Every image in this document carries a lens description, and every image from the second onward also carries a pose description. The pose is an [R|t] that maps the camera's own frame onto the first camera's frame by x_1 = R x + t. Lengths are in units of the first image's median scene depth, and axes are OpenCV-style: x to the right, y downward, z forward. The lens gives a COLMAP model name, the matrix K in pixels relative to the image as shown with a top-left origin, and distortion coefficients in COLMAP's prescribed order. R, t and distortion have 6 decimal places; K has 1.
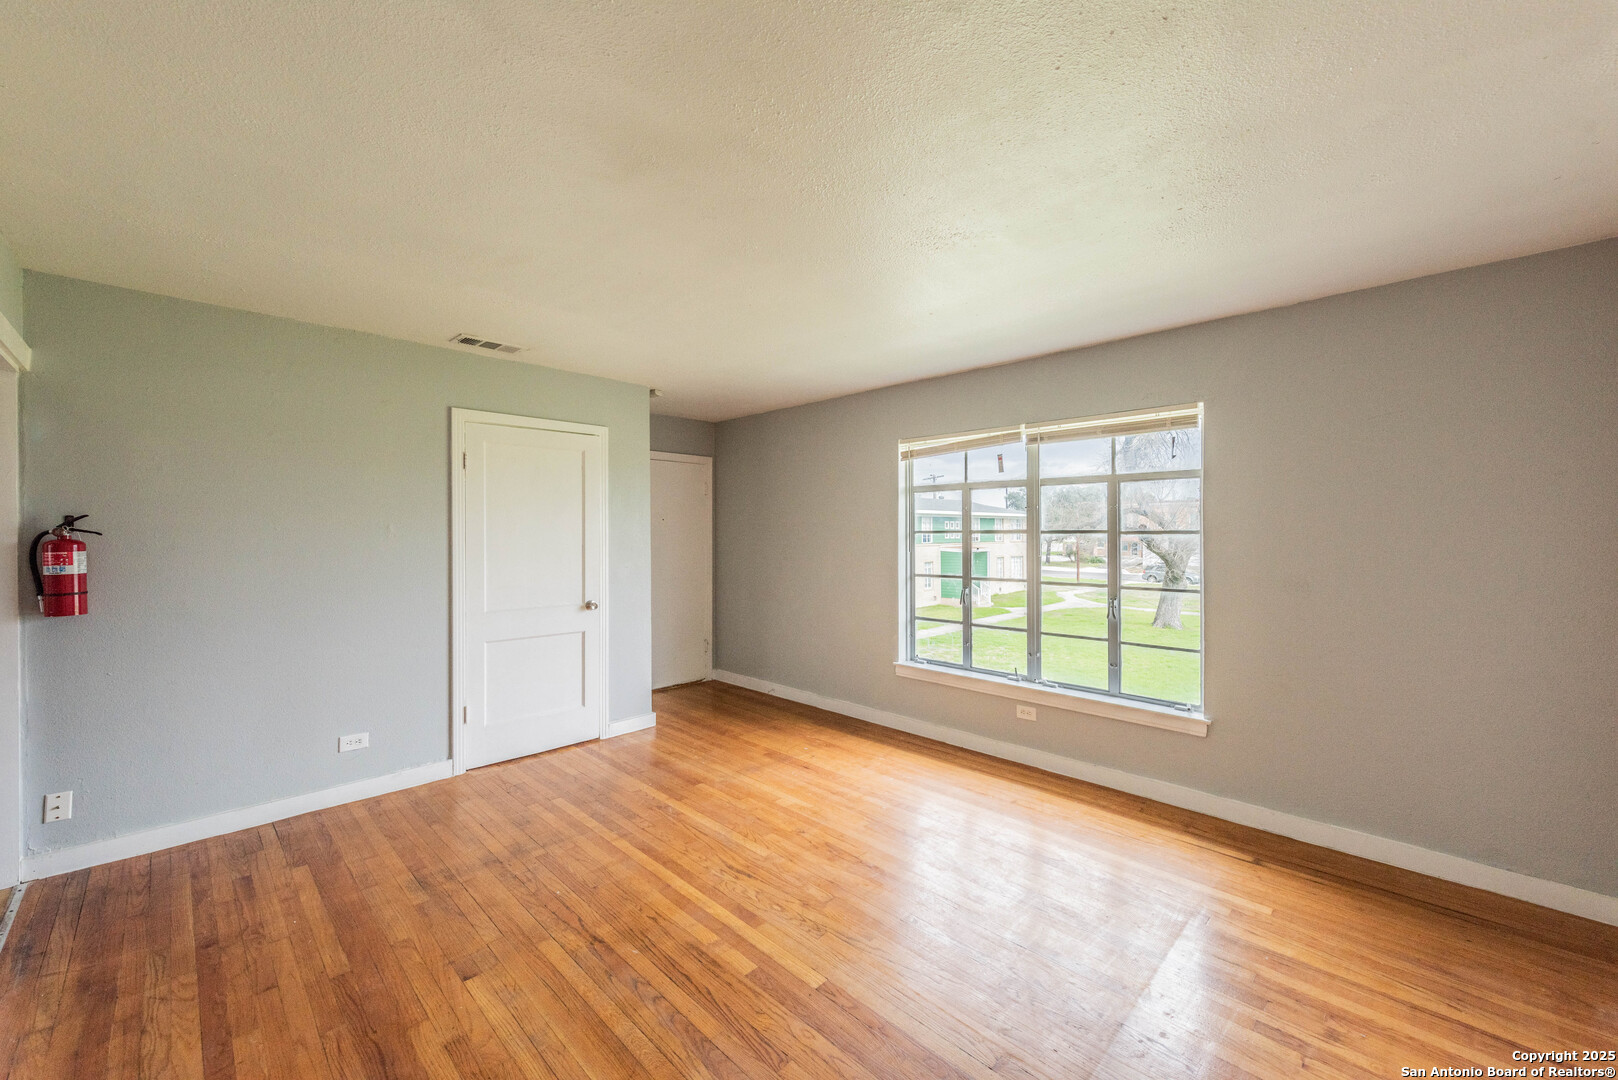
lens RADIAL K [[635.2, 0, 810.9], [0, 635.2, 540.0], [0, 0, 1]] dist [-0.001786, -0.000254]
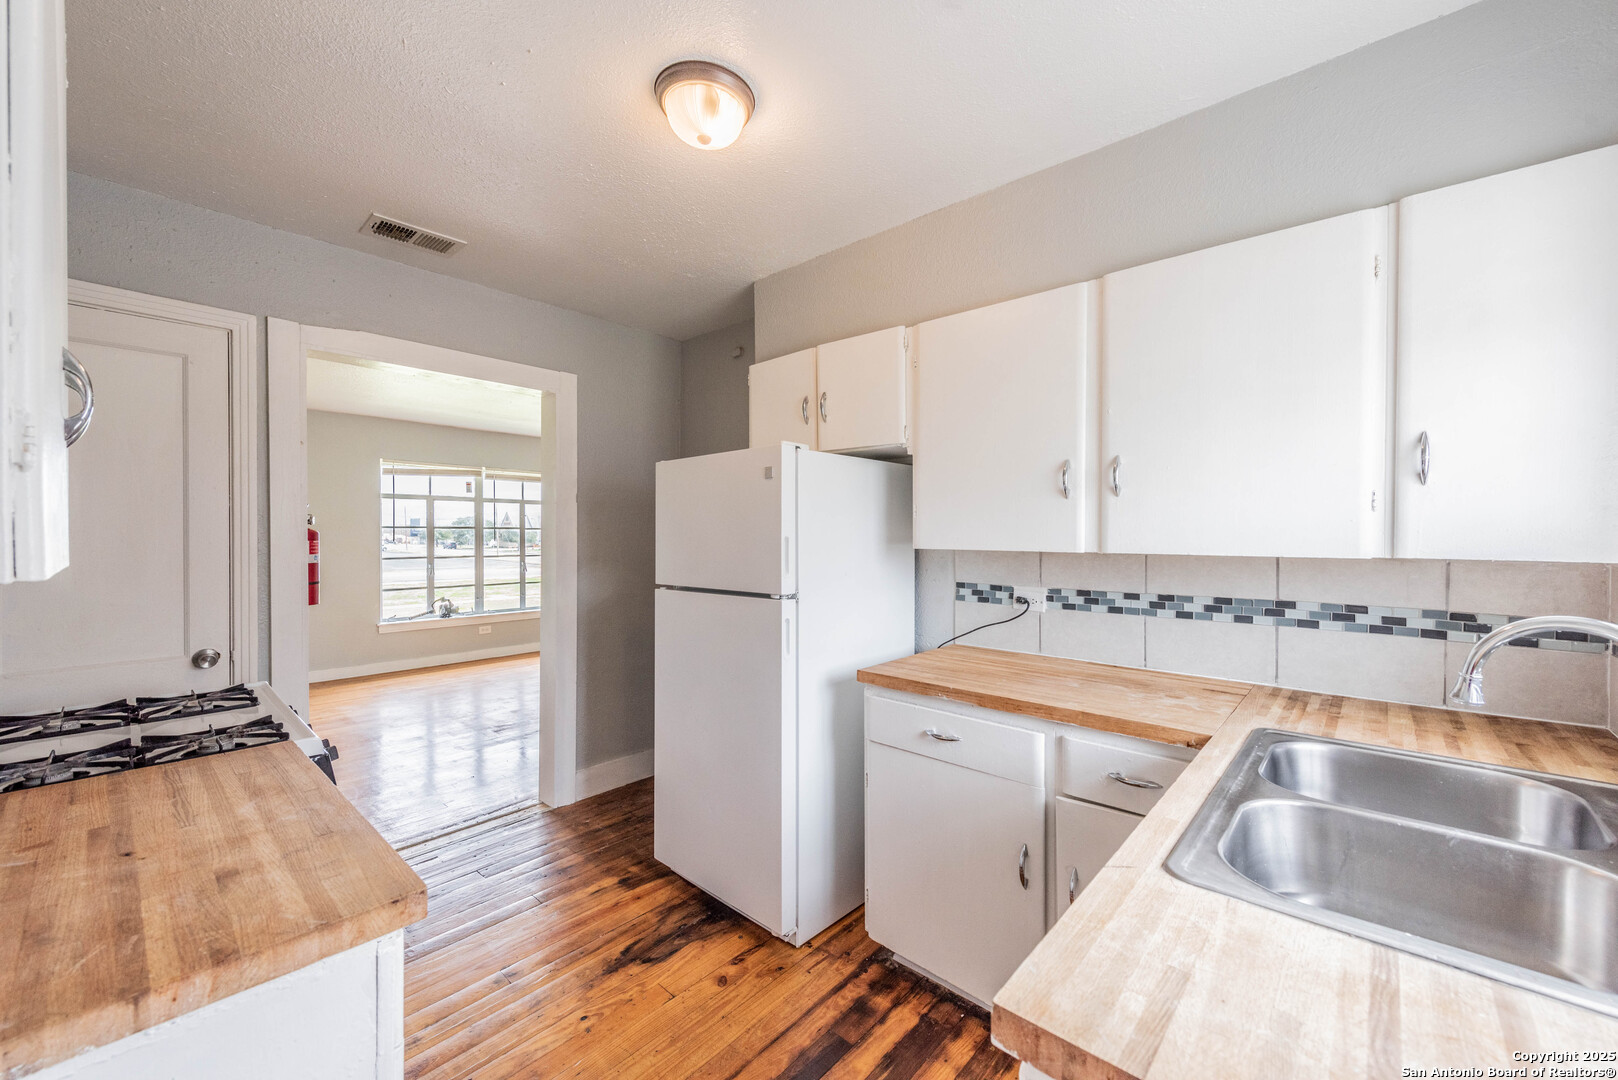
lens RADIAL K [[630.5, 0, 809.1], [0, 630.5, 539.1], [0, 0, 1]] dist [0.008022, -0.002639]
pose [[-0.049094, -0.004345, 0.998785, -1.445908], [0.012482, 0.999910, 0.004964, 0.020443], [-0.998716, 0.012711, -0.049036, 0.178056]]
